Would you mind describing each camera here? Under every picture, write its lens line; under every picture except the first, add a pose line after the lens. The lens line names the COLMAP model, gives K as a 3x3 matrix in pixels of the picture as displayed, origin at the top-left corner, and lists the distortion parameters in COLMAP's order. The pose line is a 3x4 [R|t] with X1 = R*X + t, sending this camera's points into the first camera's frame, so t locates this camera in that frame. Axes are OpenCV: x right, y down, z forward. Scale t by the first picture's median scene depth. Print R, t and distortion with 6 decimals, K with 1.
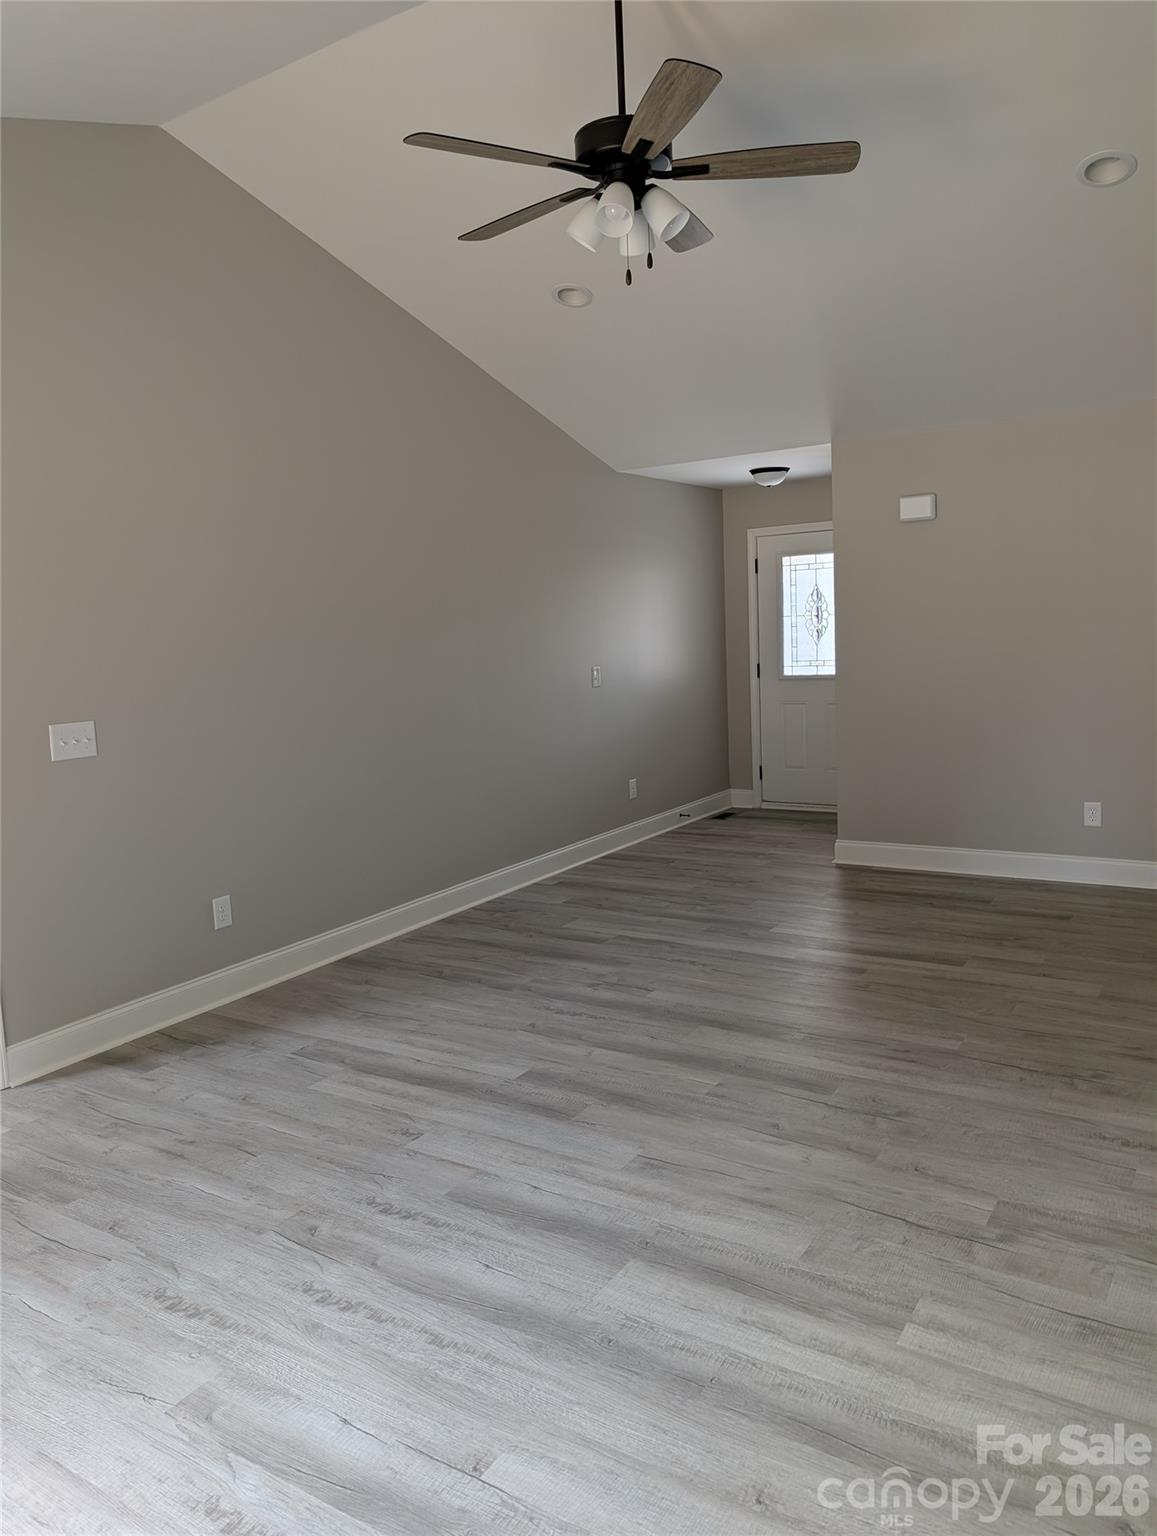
lens RADIAL K [[1114.4, 0, 578.0], [0, 1114.4, 768.5], [0, 0, 1]] dist [-0.013254, -0.004462]
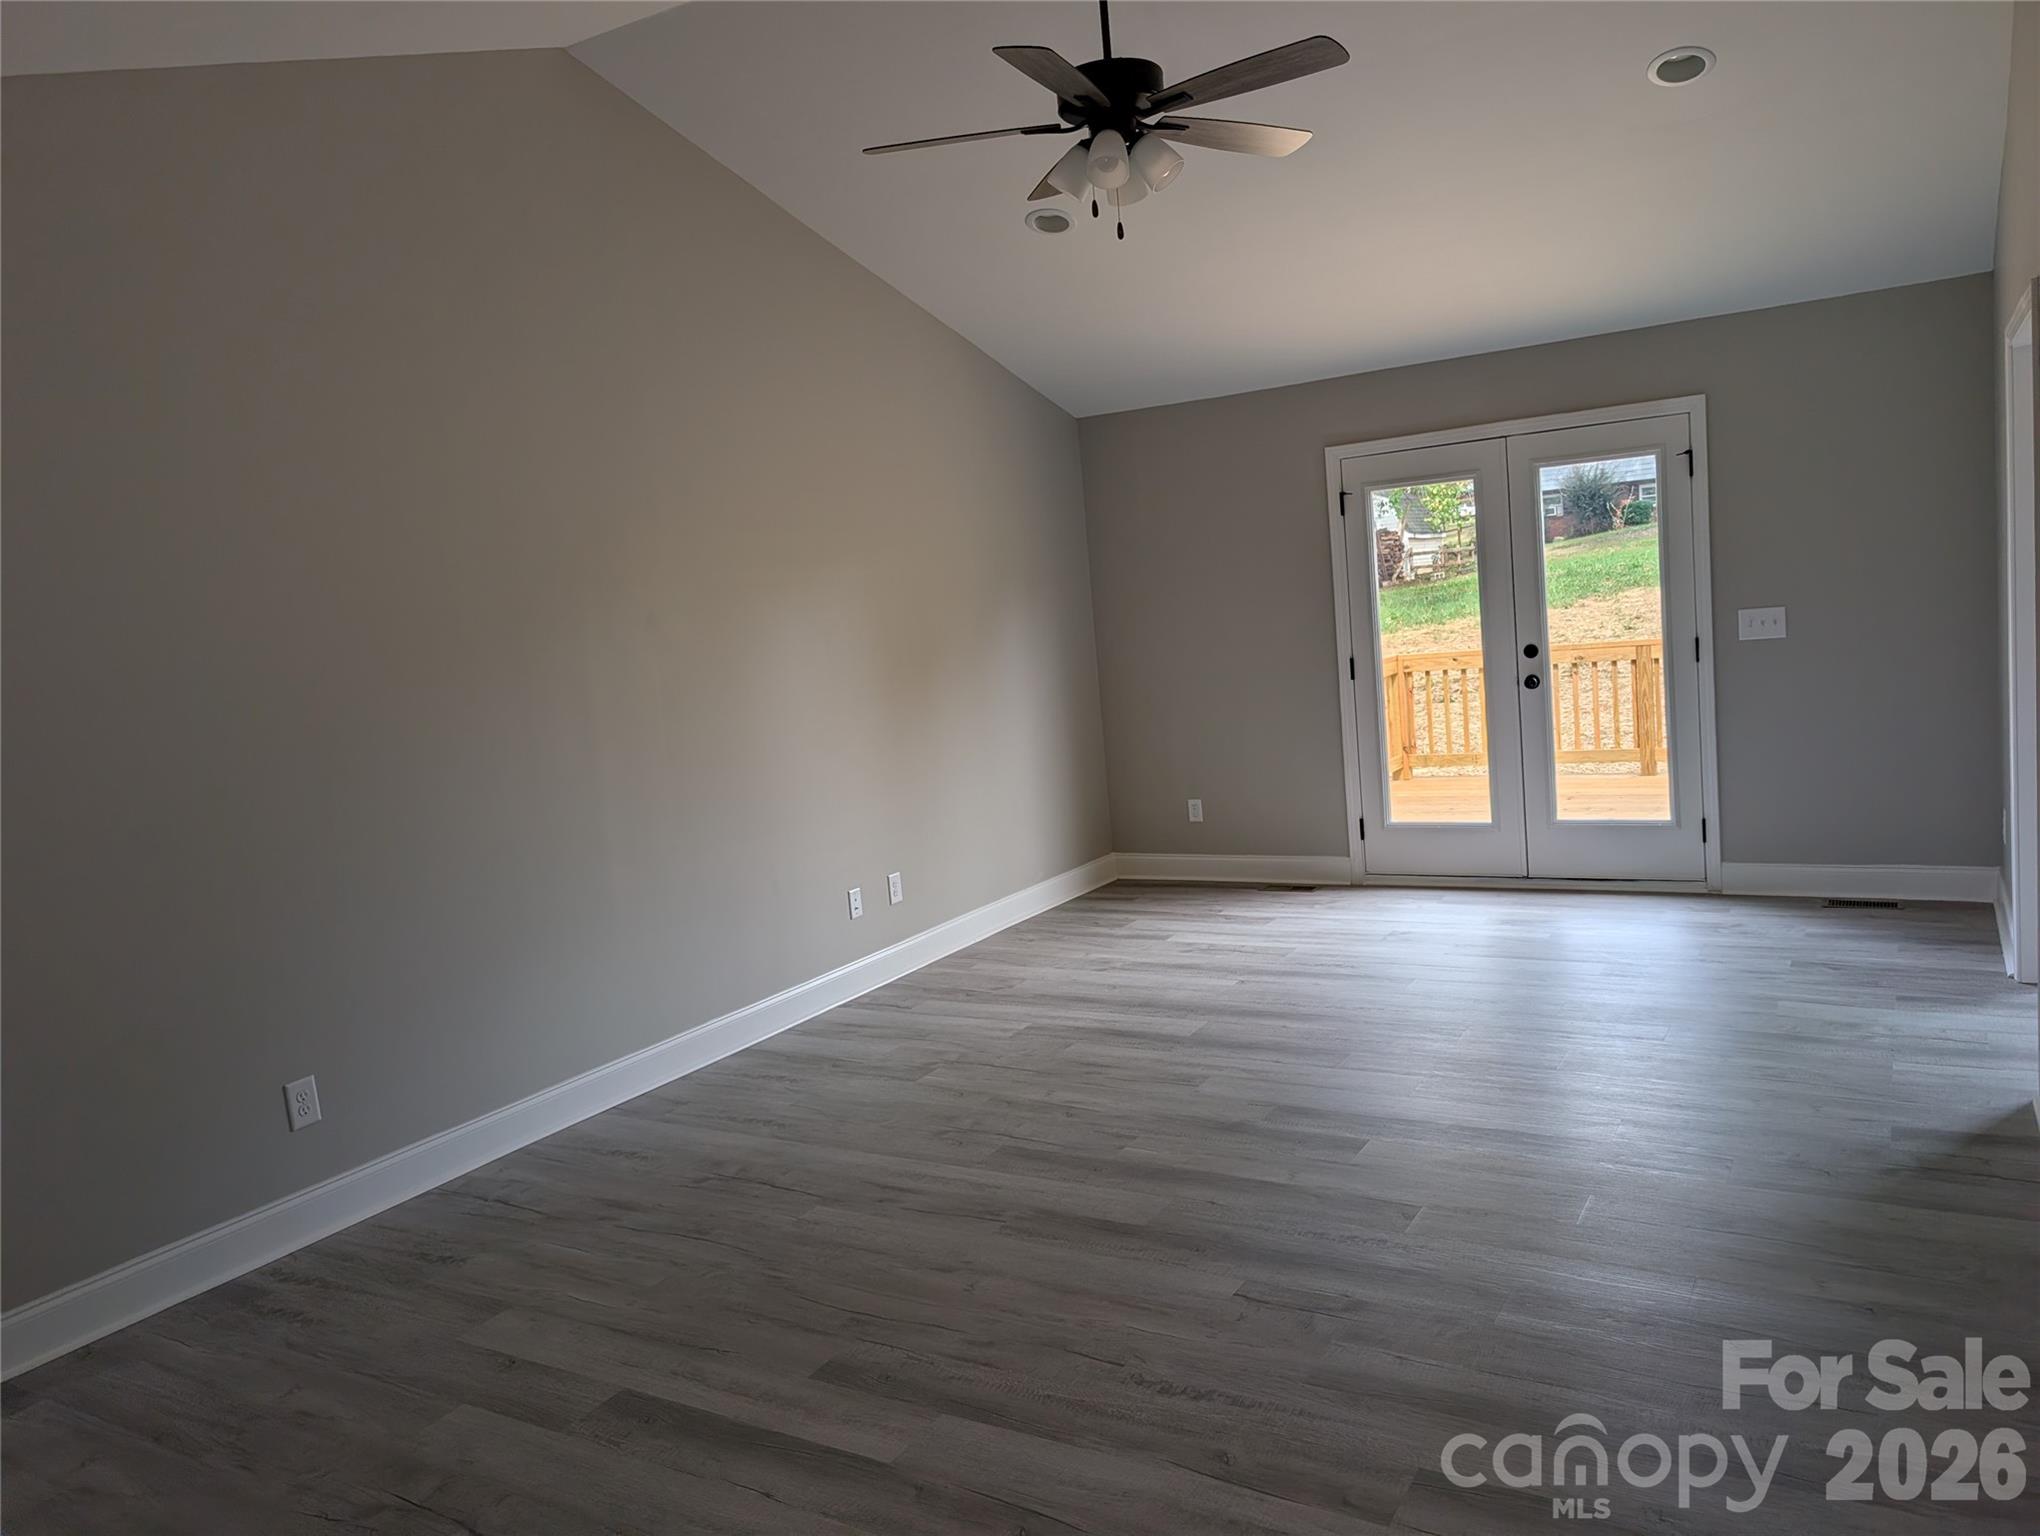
lens RADIAL K [[1480.0, 0, 1019.8], [0, 1480.0, 767.9], [0, 0, 1]] dist [-0.013254, -0.004462]
pose [[-0.990511, 0.136129, -0.018888, 0.205819], [0.127716, 0.962500, 0.239336, -0.318235], [0.050761, 0.234652, -0.970753, 2.248761]]
